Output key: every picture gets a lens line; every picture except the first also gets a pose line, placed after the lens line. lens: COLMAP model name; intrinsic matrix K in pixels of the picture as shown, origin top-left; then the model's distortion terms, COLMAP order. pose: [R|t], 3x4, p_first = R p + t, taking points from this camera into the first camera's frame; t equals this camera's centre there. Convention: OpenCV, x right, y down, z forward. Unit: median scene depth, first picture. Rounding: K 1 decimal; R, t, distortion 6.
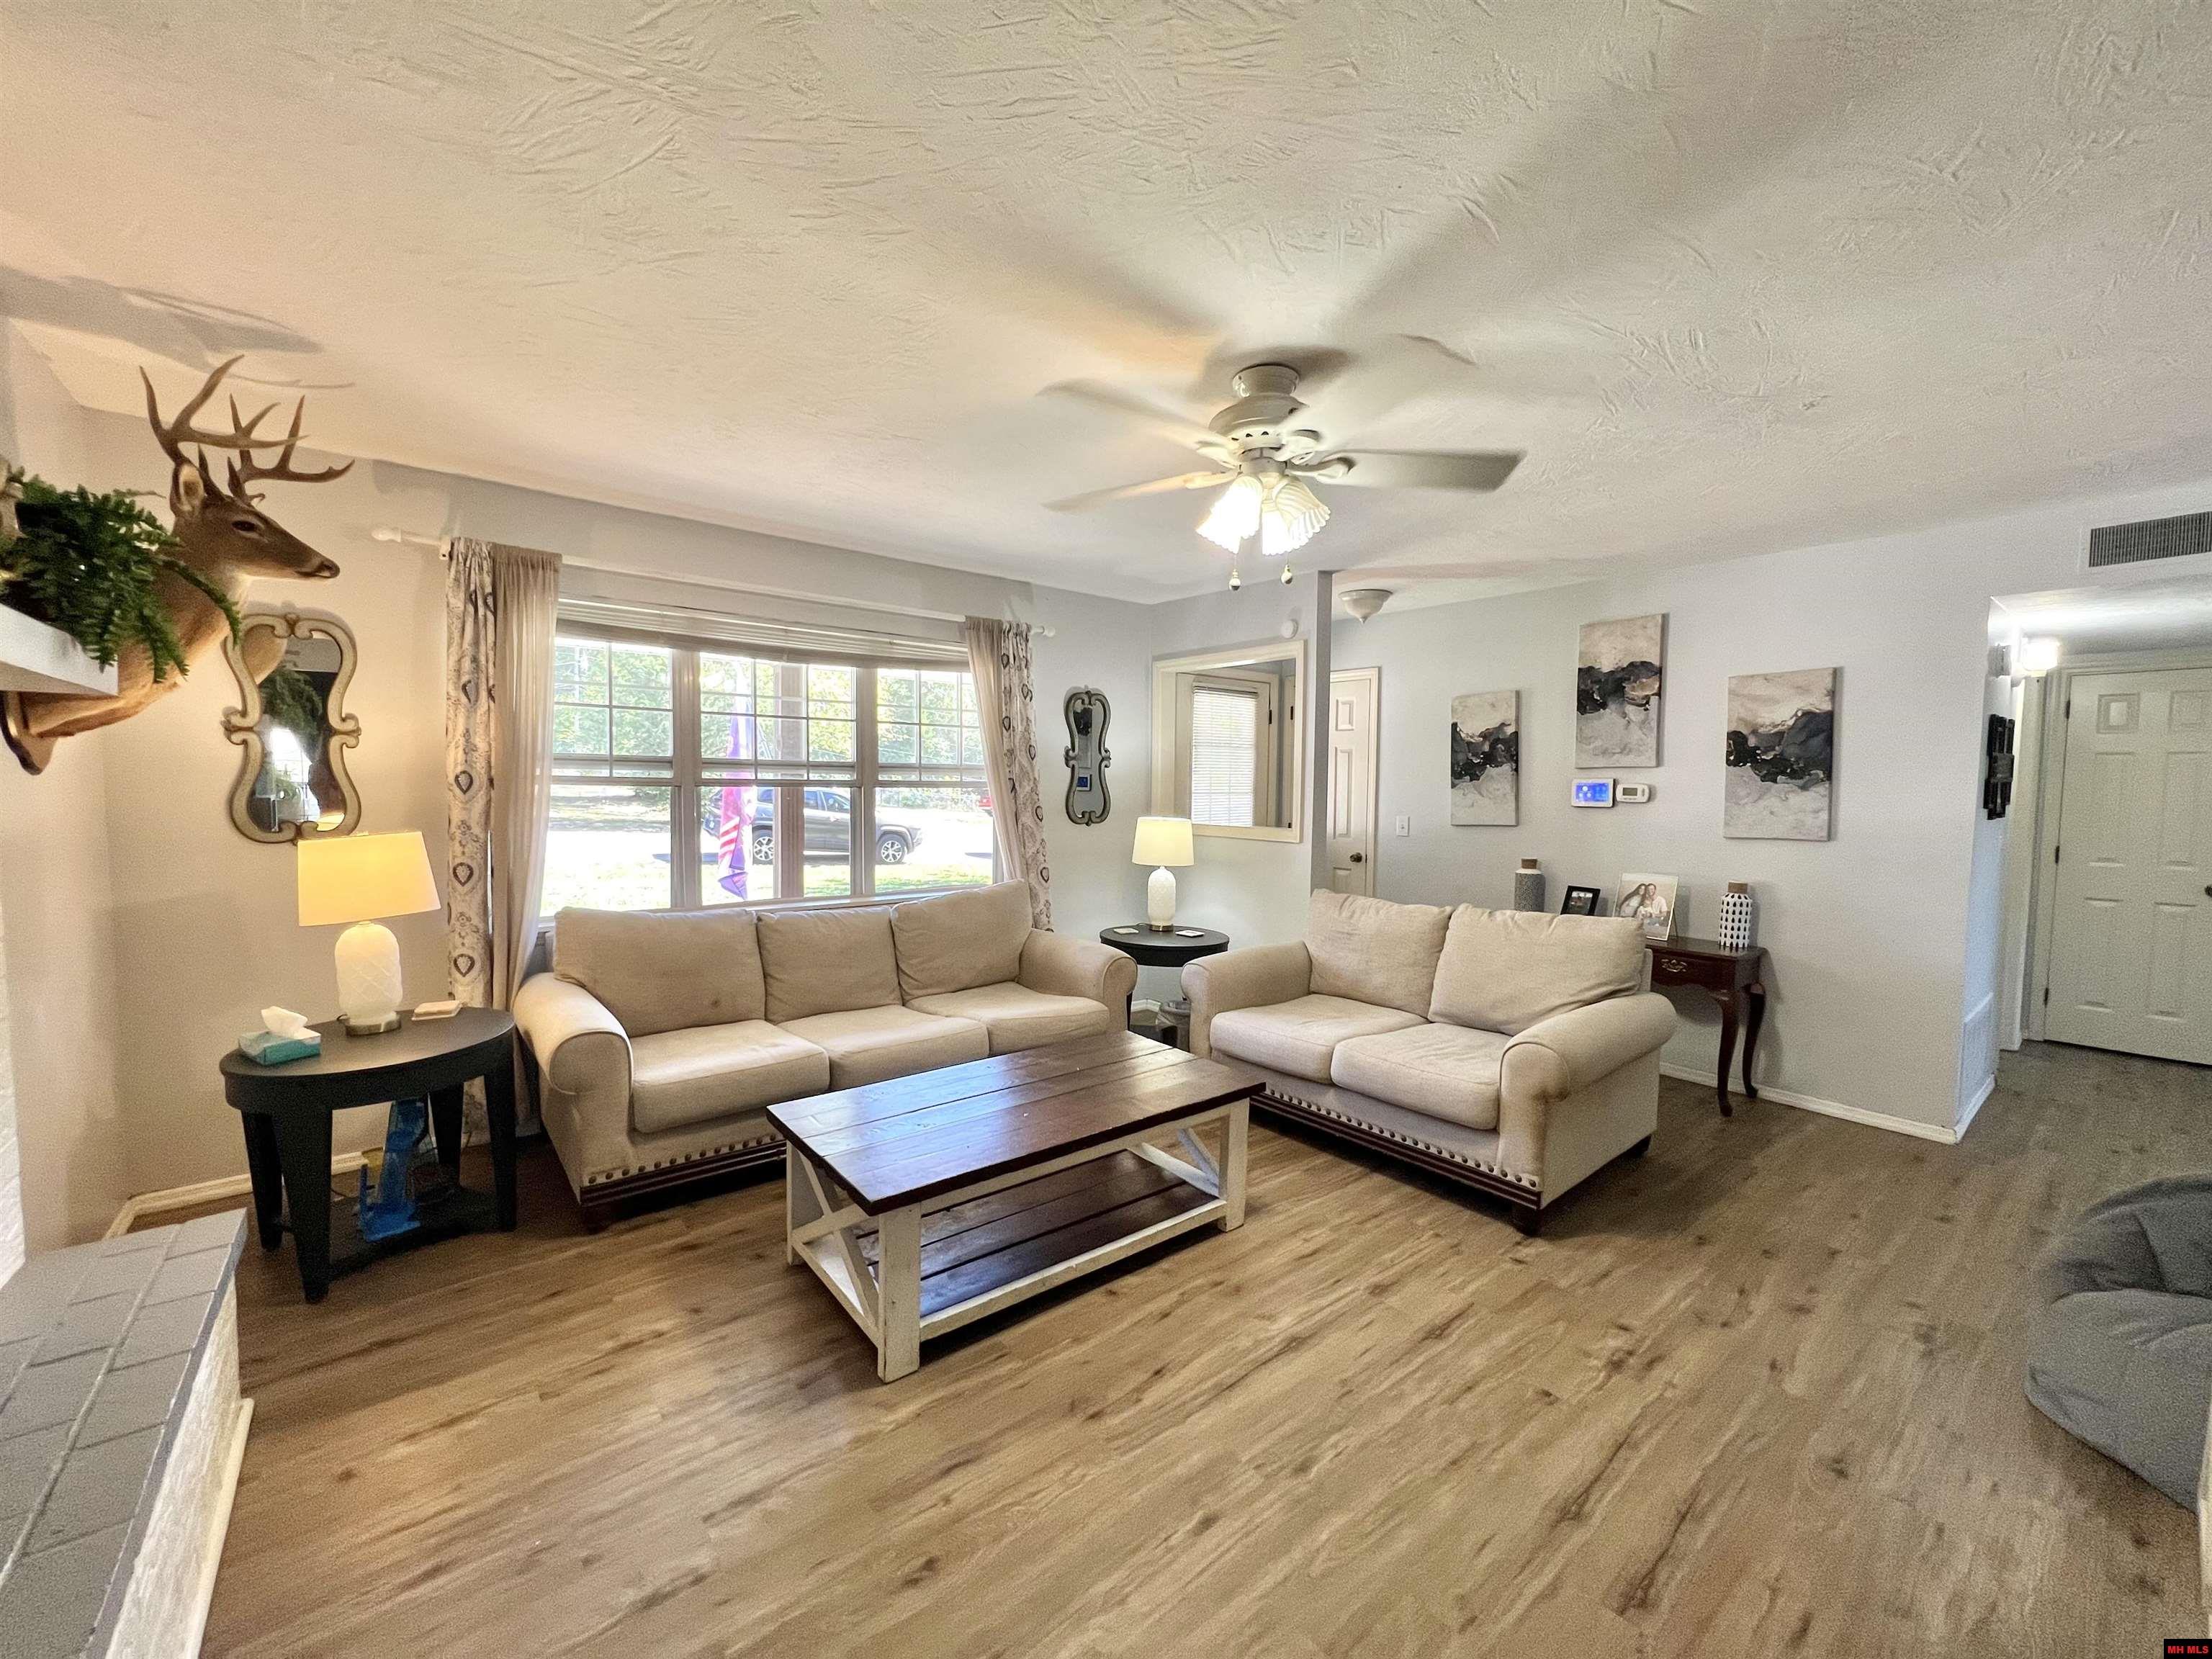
lens RADIAL K [[881.9, 0, 1106.7], [0, 881.9, 832.4], [0, 0, 1]] dist [-0.000646, 0.000319]
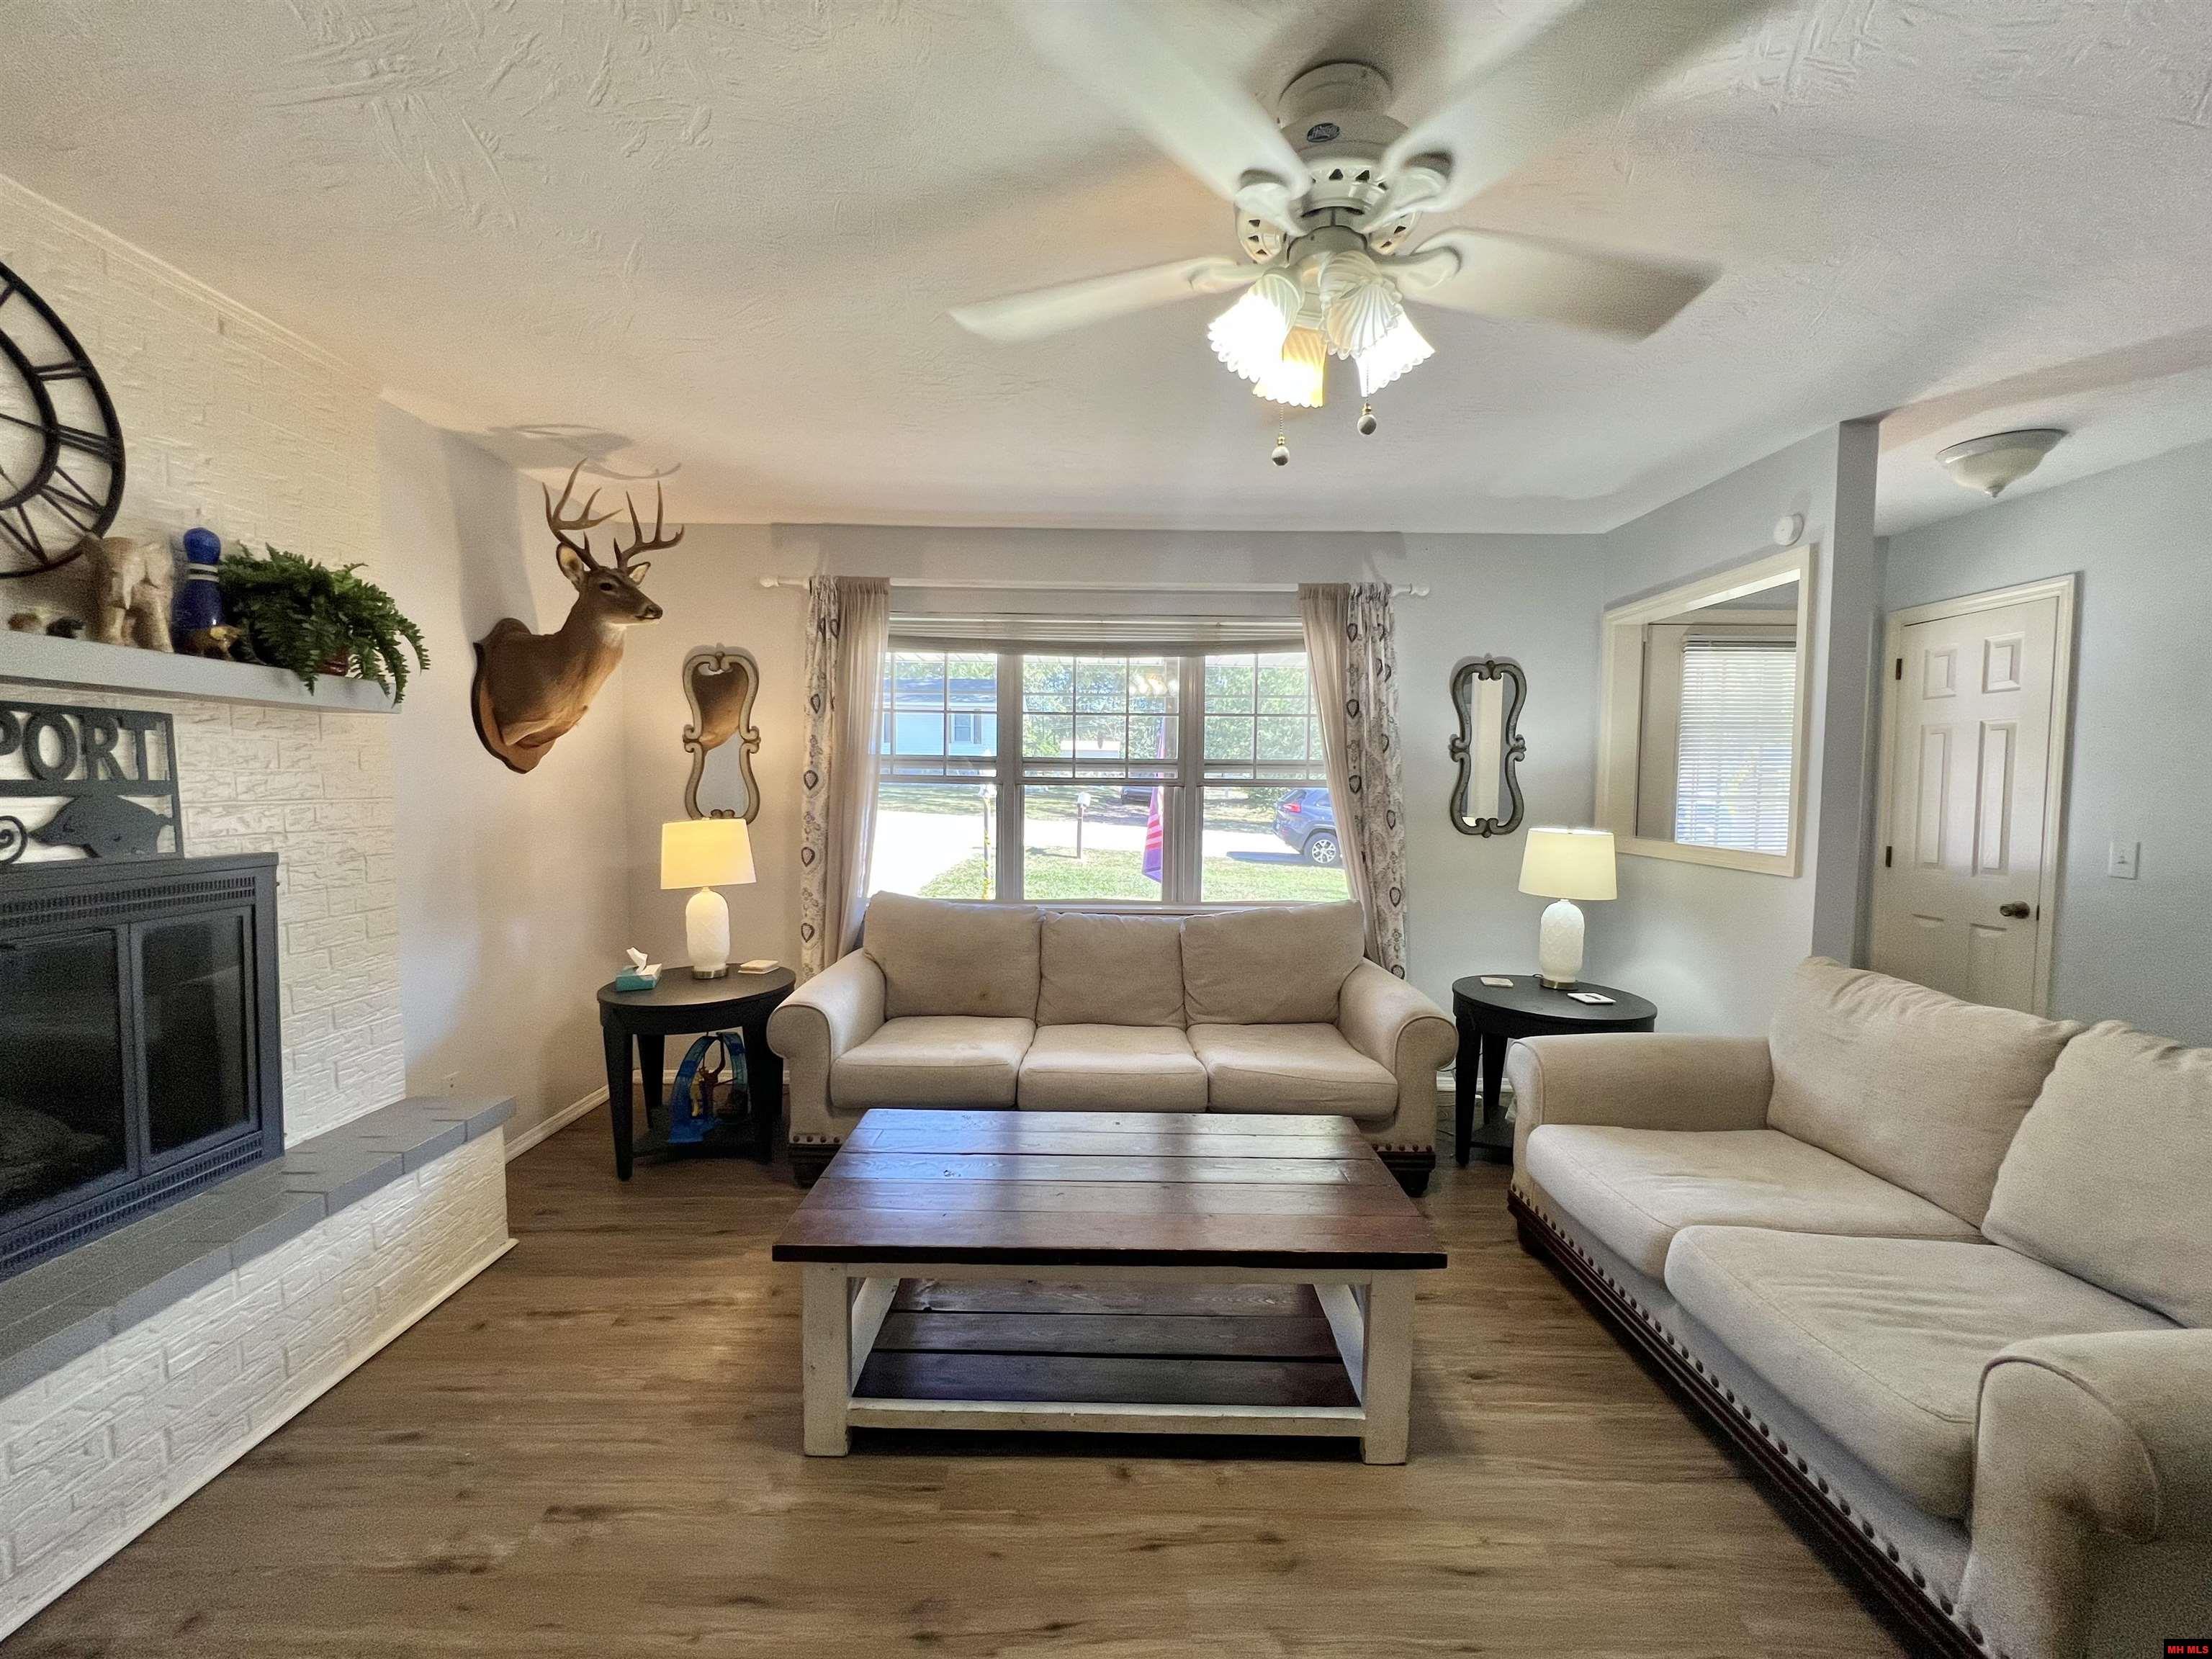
lens RADIAL K [[881.9, 0, 1106.7], [0, 881.9, 832.4], [0, 0, 1]] dist [-0.000646, 0.000319]
pose [[0.775423, 0.033006, -0.630579, 0.328657], [-0.036437, 0.999308, 0.007499, -0.008959], [0.630390, 0.017162, 0.776089, 0.314819]]
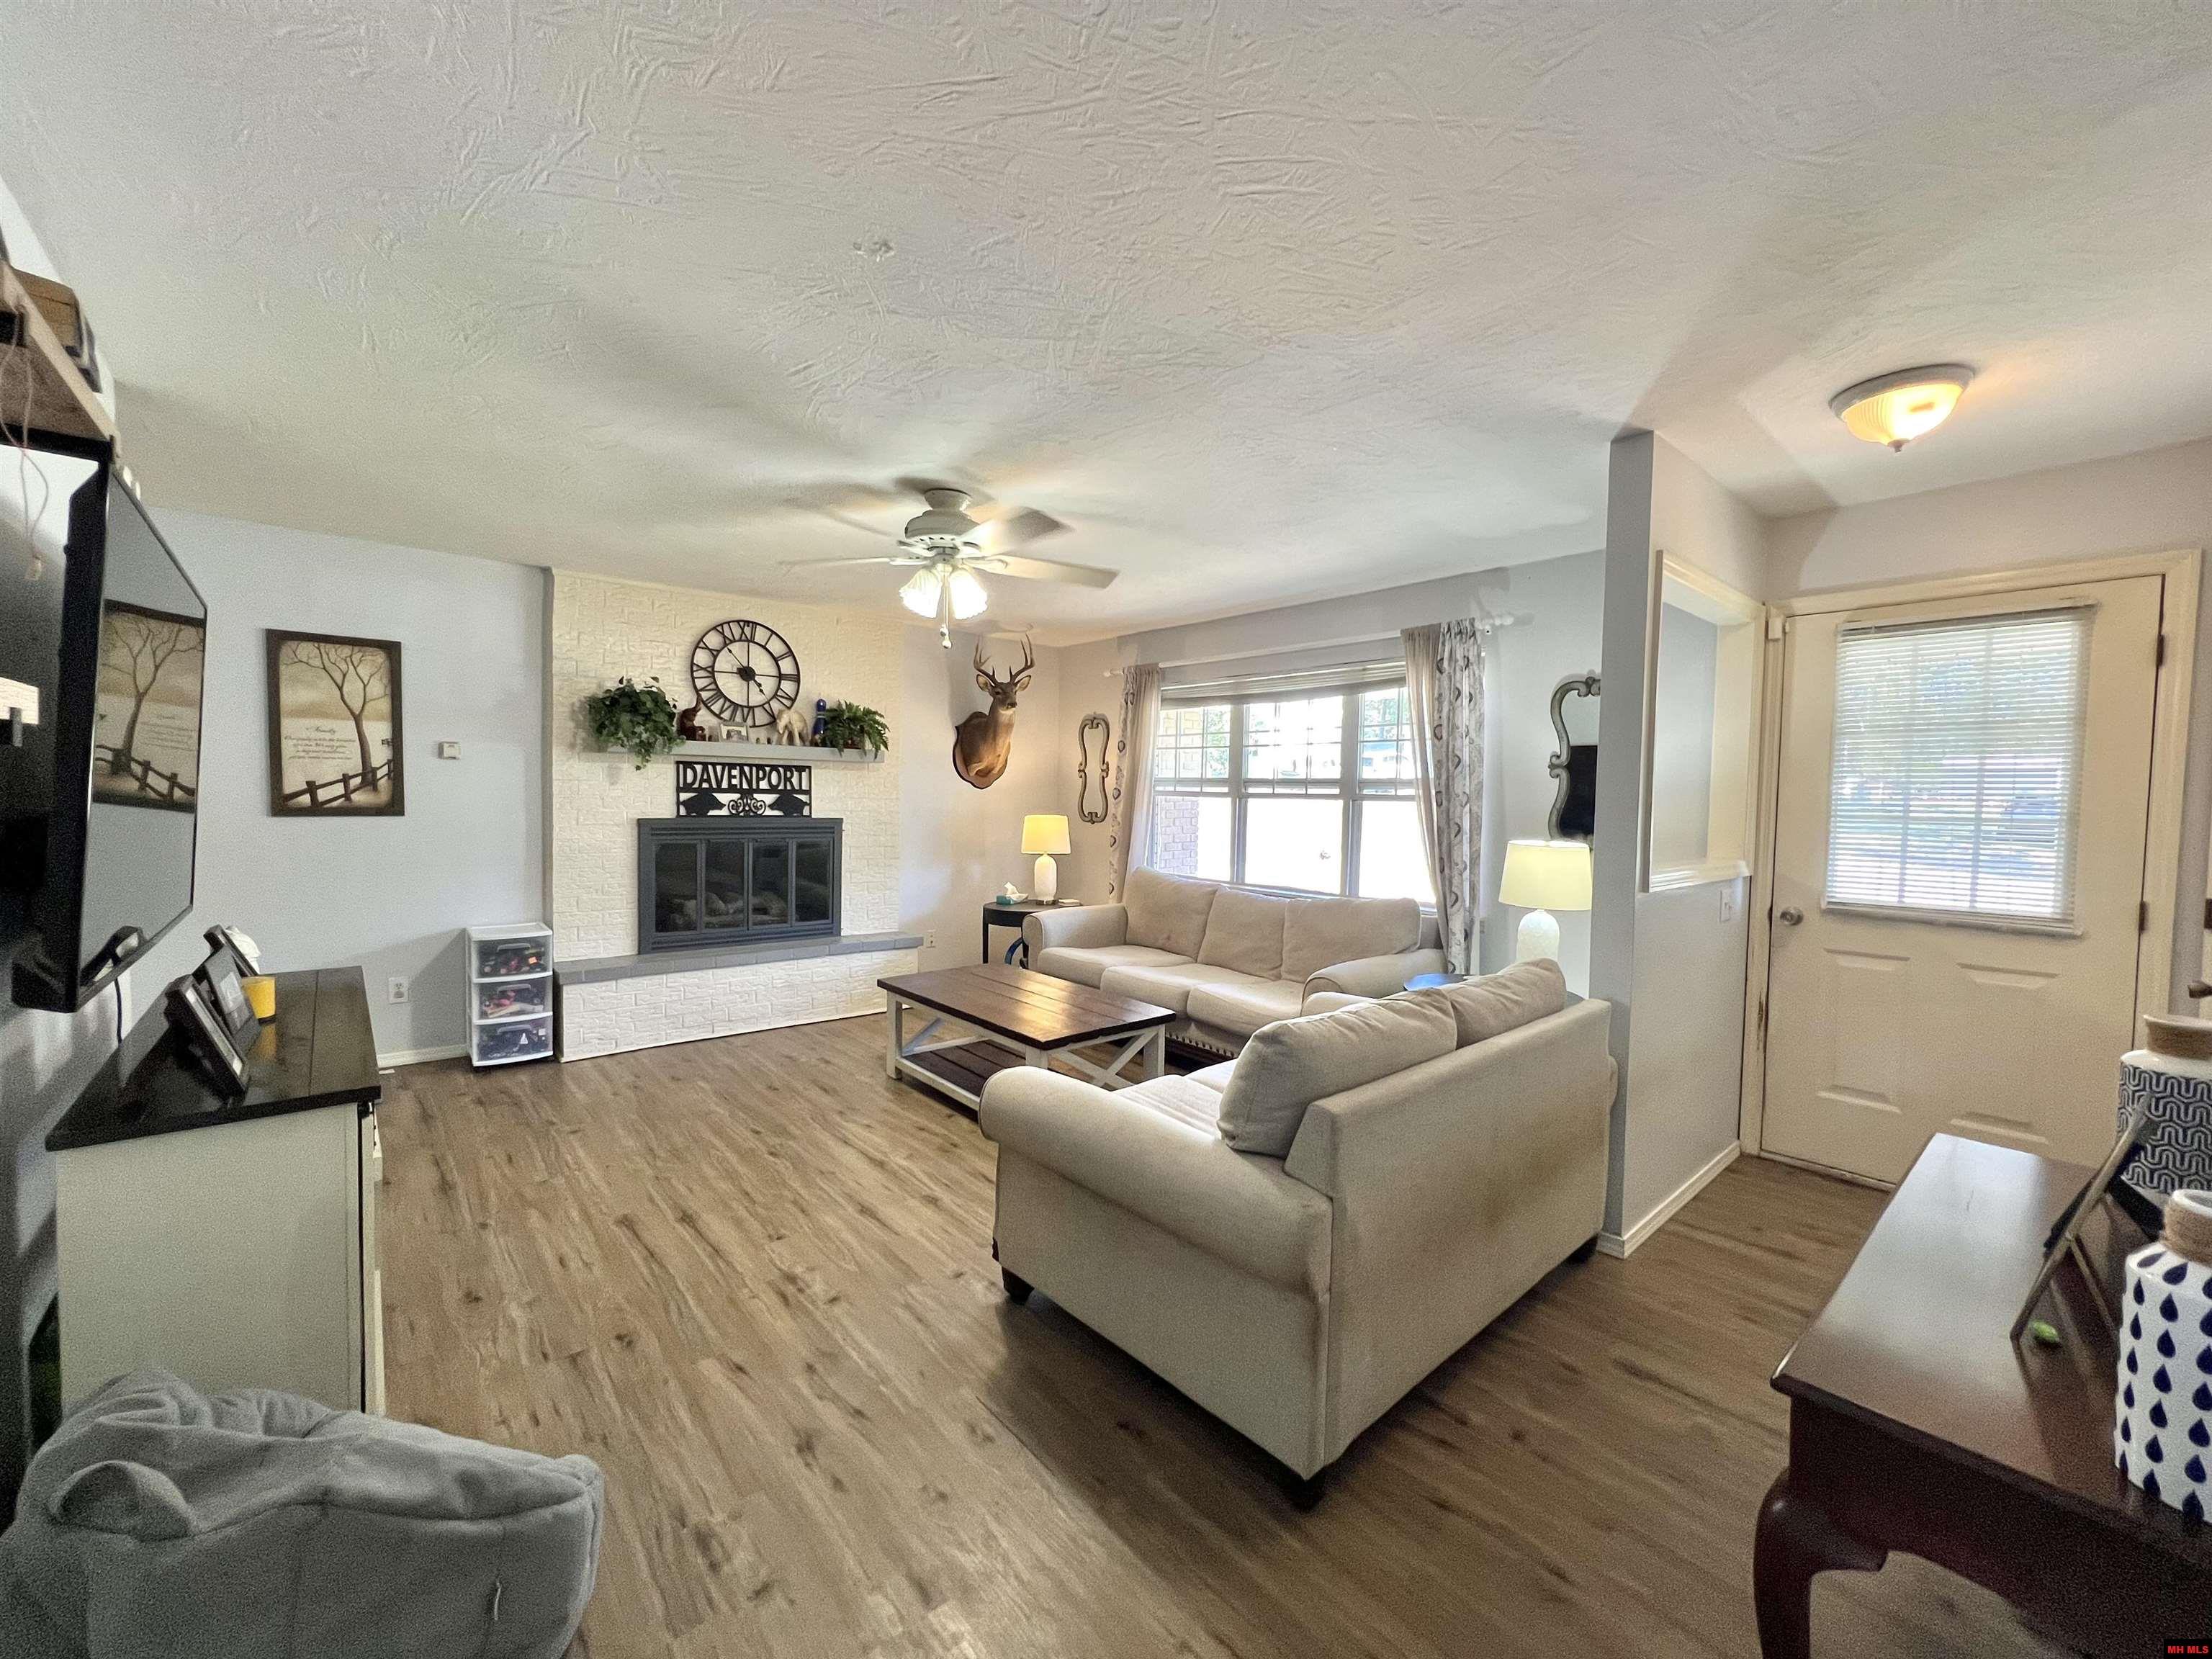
lens RADIAL K [[881.9, 0, 1106.7], [0, 881.9, 832.4], [0, 0, 1]] dist [-0.000646, 0.000319]
pose [[0.030235, 0.032208, -0.999024, 1.156134], [-0.075017, 0.996735, 0.029864, -0.028024], [0.996724, 0.074041, 0.032553, 0.893065]]
